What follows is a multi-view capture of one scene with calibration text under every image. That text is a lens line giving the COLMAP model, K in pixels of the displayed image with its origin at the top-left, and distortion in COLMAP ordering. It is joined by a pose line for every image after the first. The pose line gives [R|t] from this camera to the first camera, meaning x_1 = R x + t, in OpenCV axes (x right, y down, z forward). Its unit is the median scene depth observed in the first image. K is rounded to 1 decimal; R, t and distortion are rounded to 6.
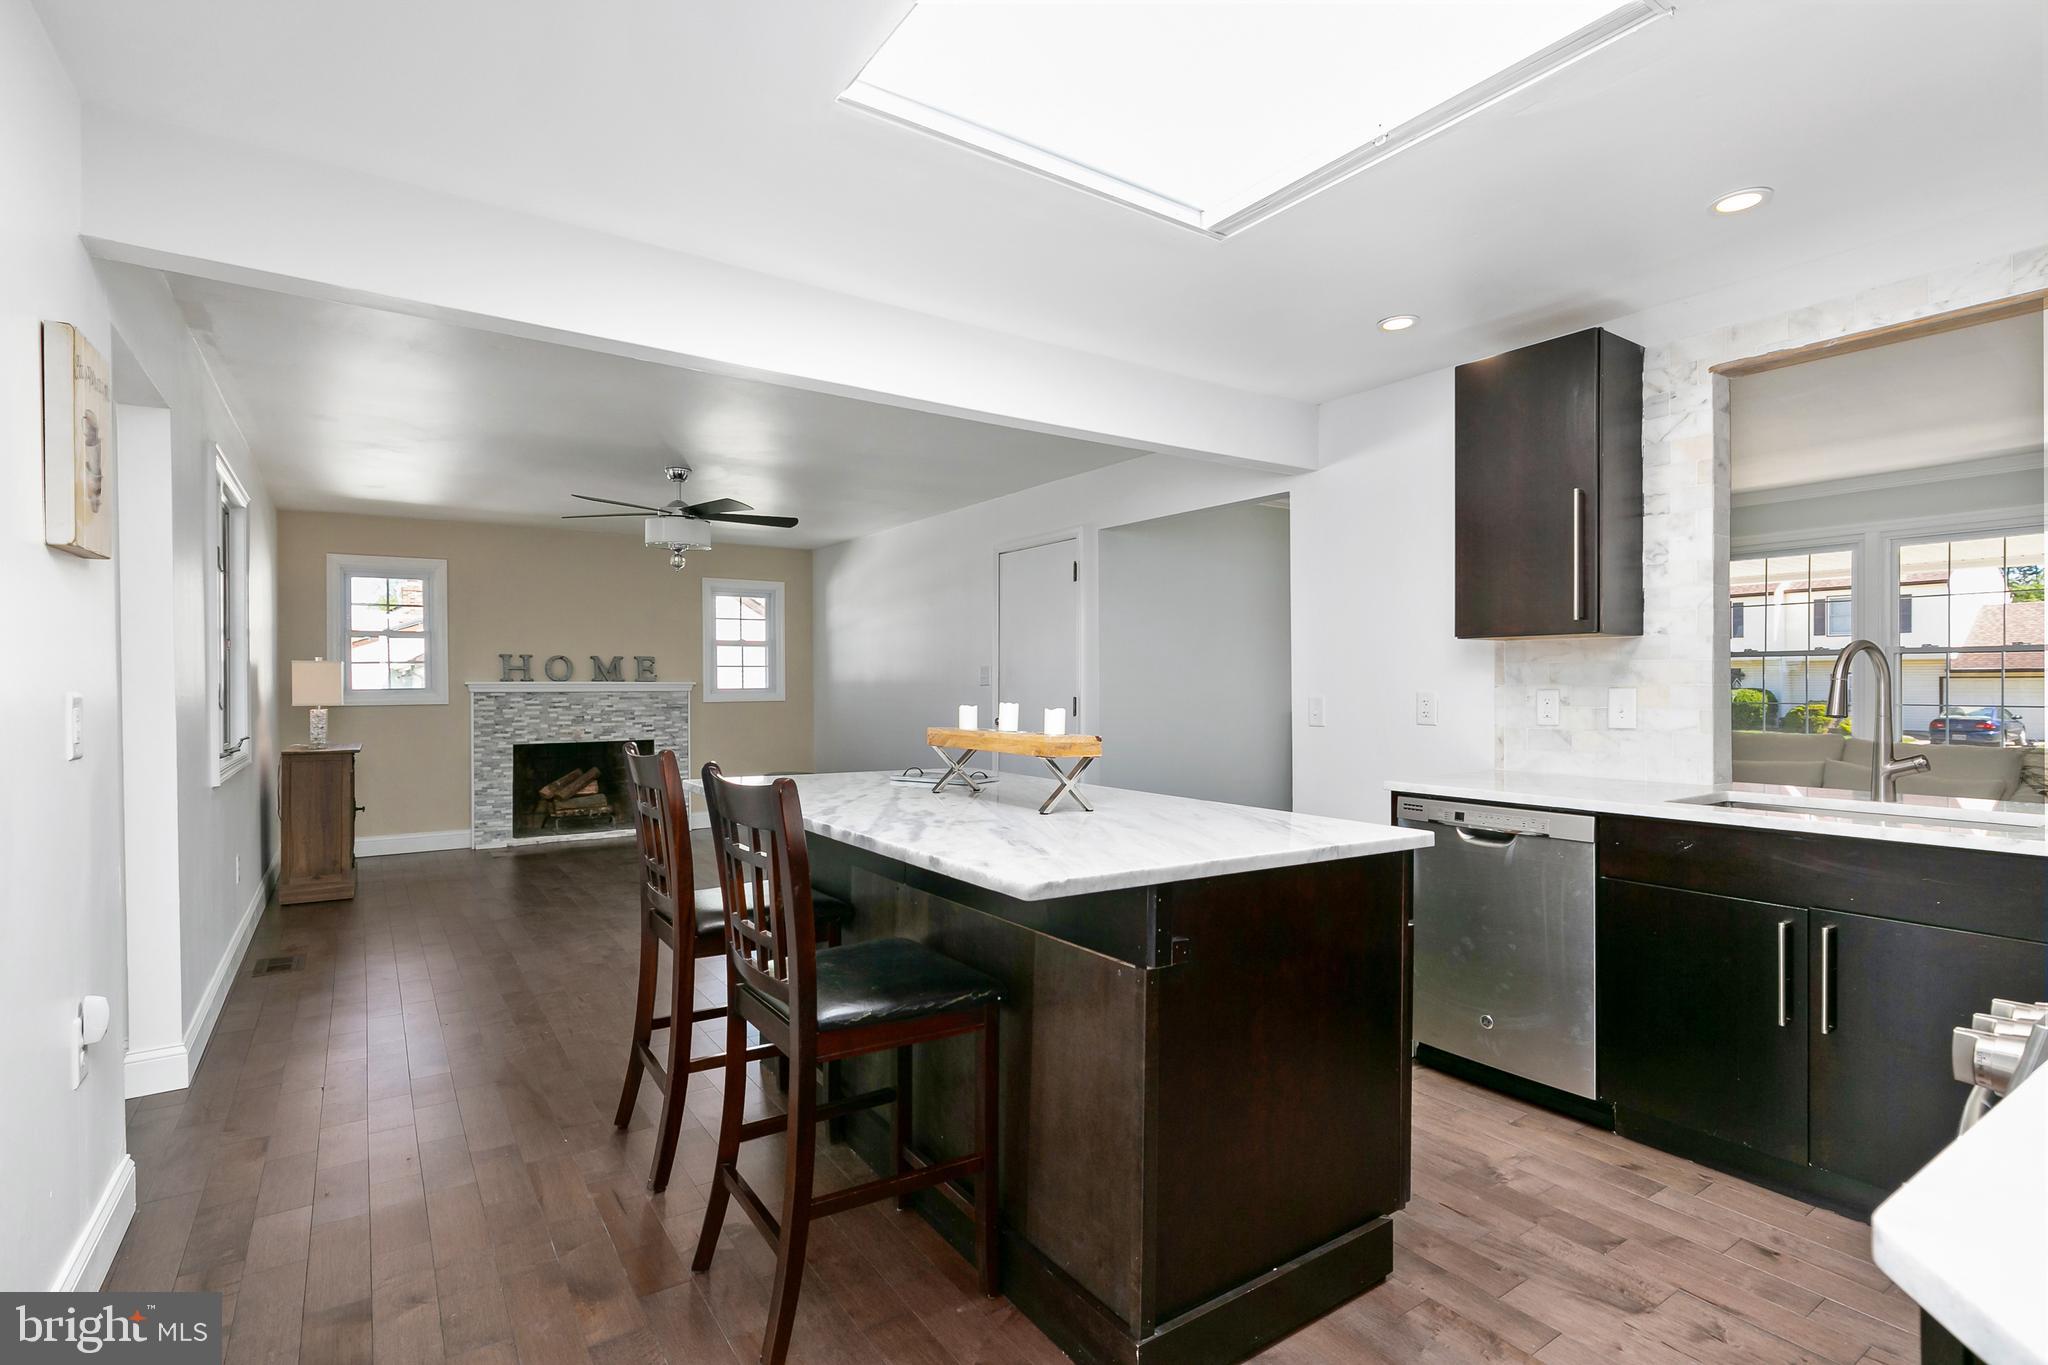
lens RADIAL K [[997.7, 0, 1024.0], [0, 997.7, 682.5], [0, 0, 1]] dist [0.002072, -0.000127]
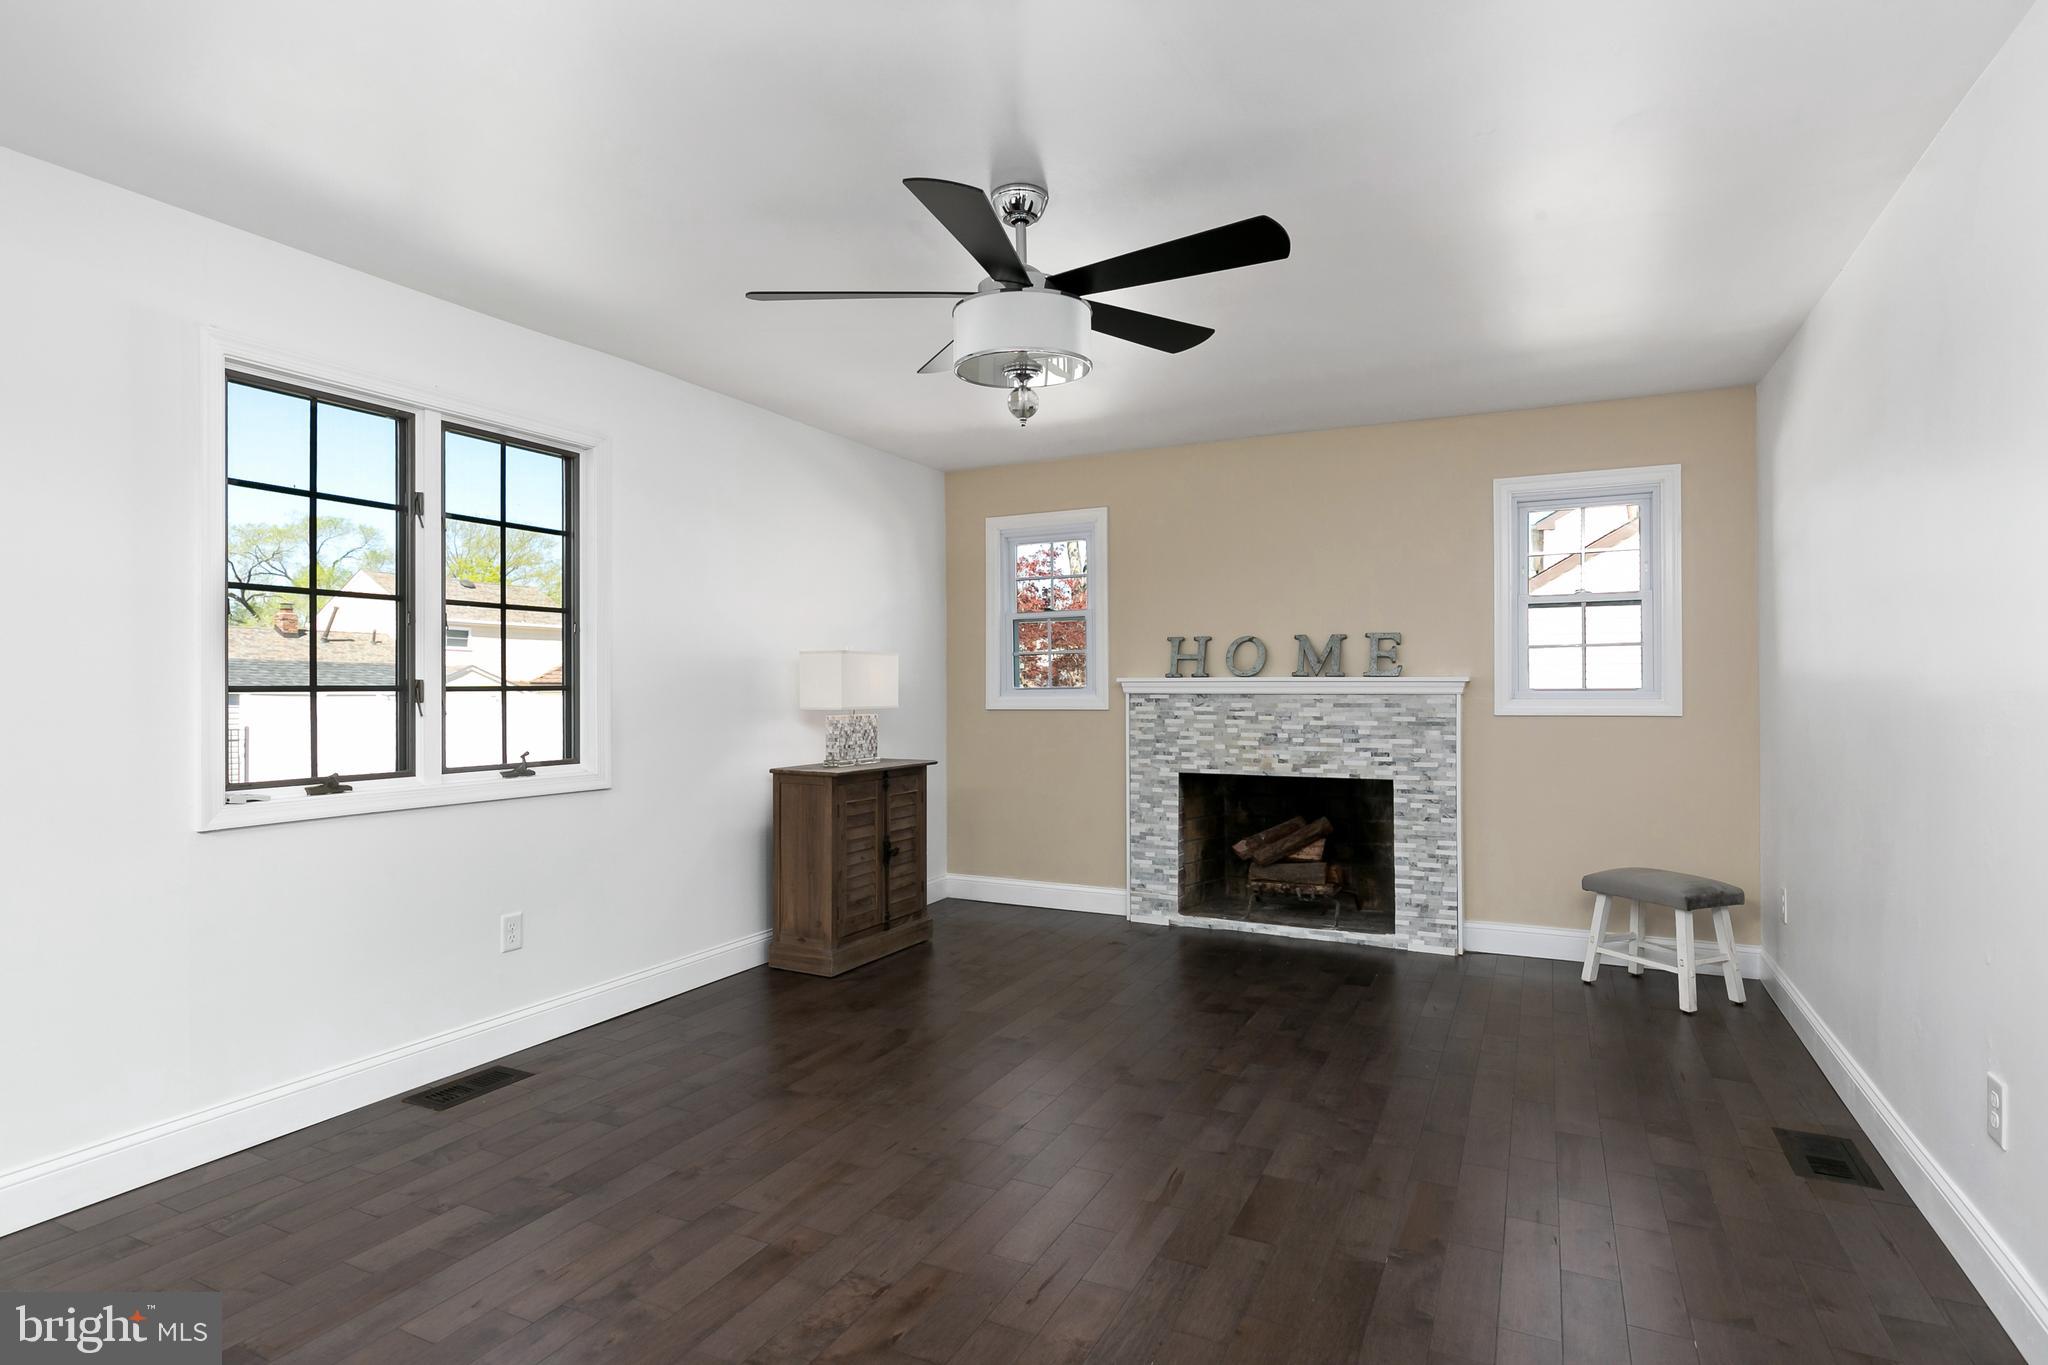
lens RADIAL K [[1059.9, 0, 1024.0], [0, 1059.9, 682.5], [0, 0, 1]] dist [0.010657, -0.000443]
pose [[0.496733, -0.000990, -0.867903, 0.047892], [0.001997, 0.999998, 0.000002, 0.002006], [0.867901, -0.001734, 0.496734, 0.544561]]
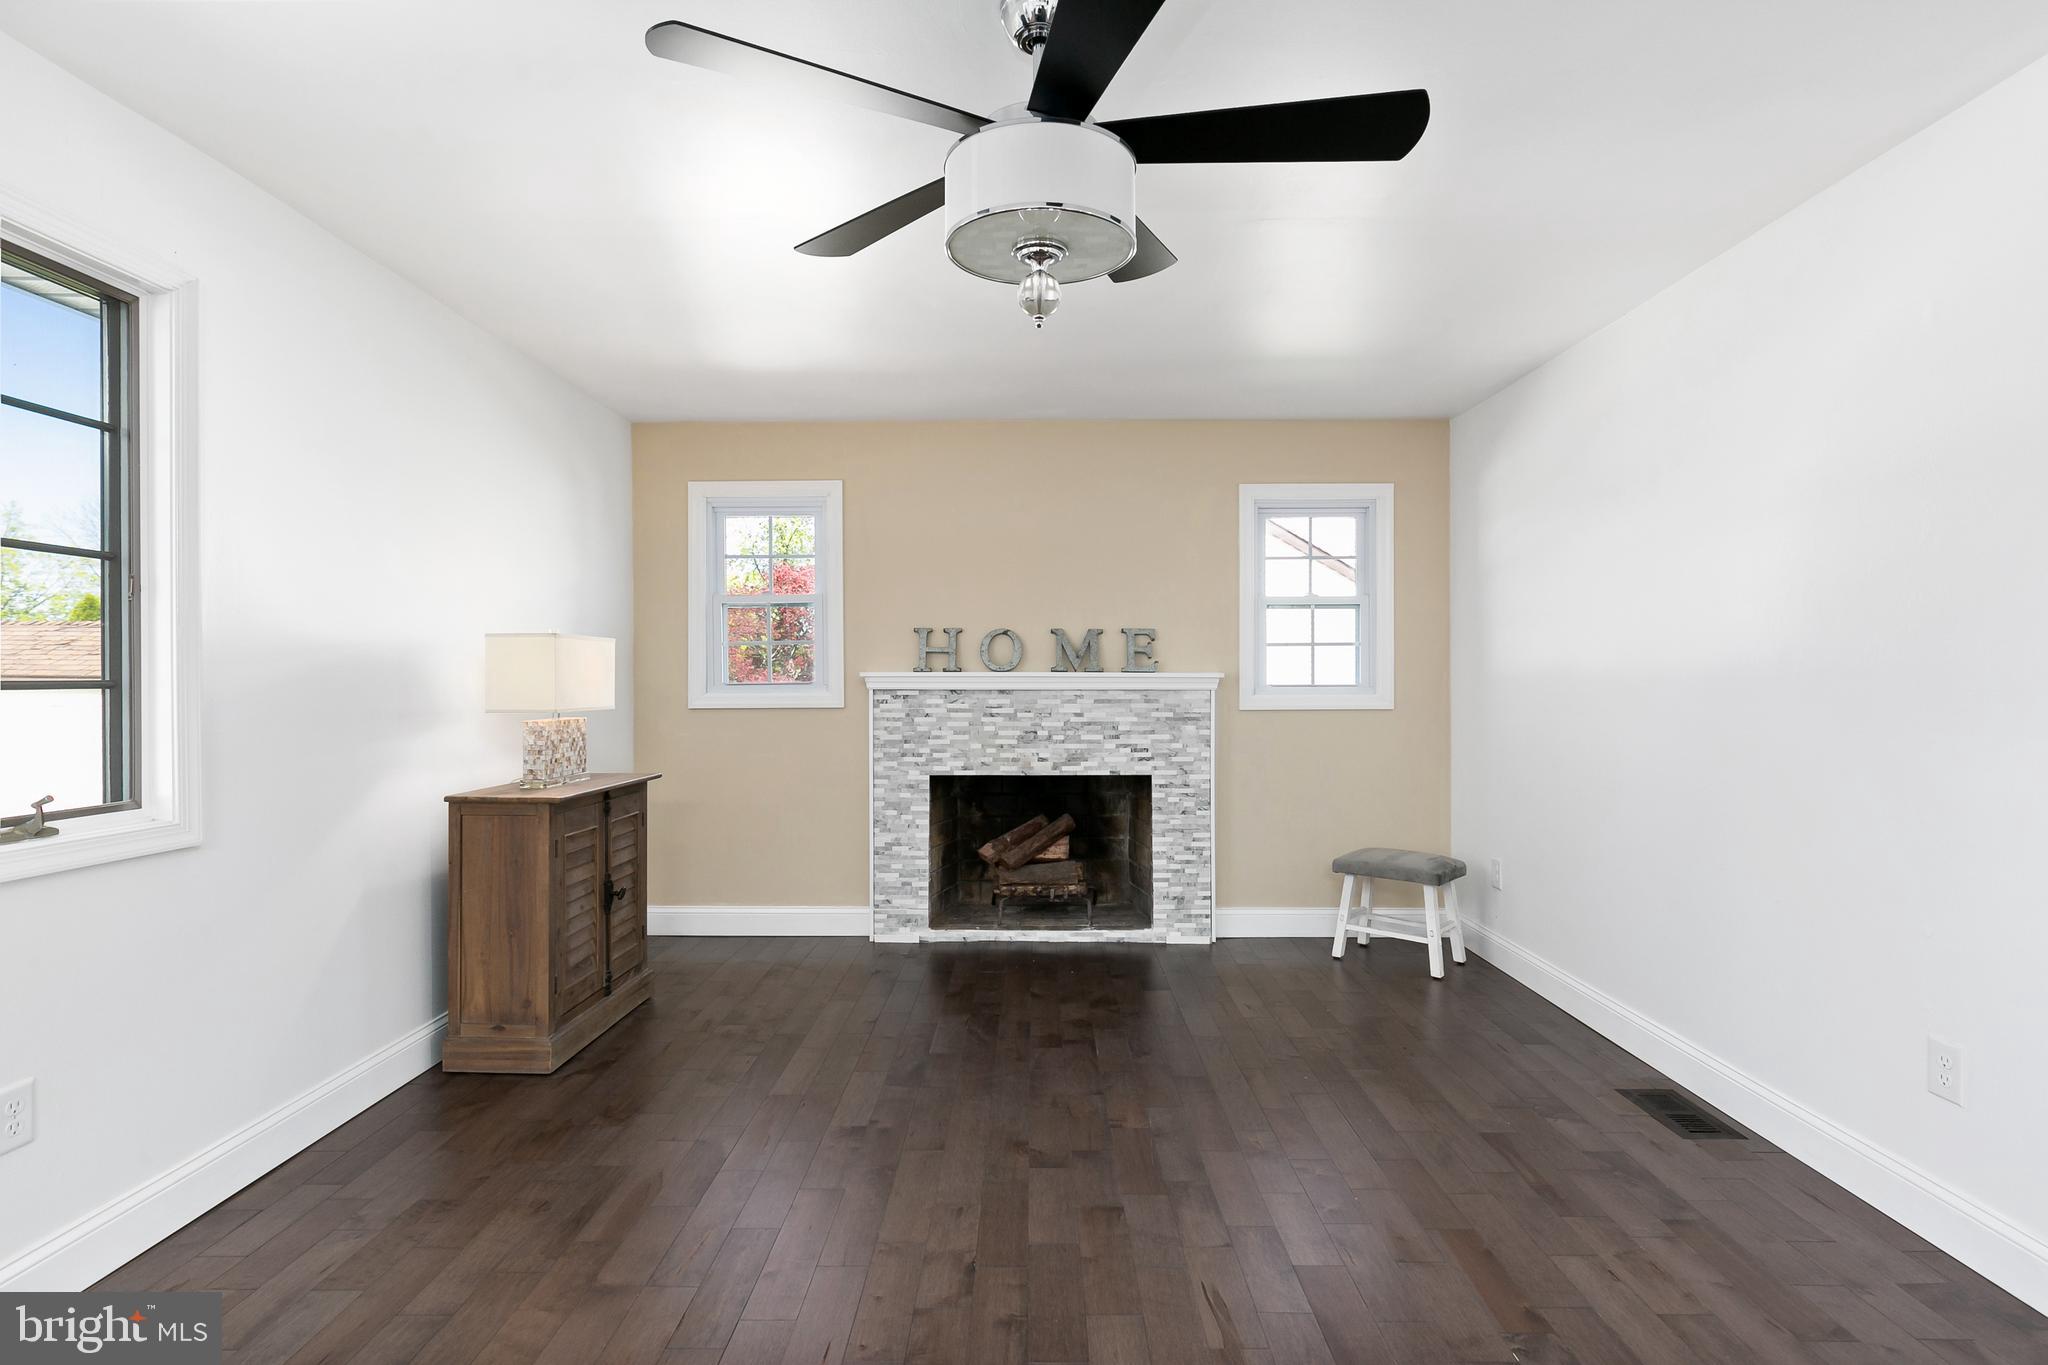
lens RADIAL K [[981.6, 0, 1024.0], [0, 981.6, 682.5], [0, 0, 1]] dist [0.004221, 0.000250]
pose [[0.825470, 0.004623, -0.564427, -0.121612], [-0.001755, 0.999983, 0.005623, 0.001818], [0.564443, -0.003651, 0.825464, 0.521544]]
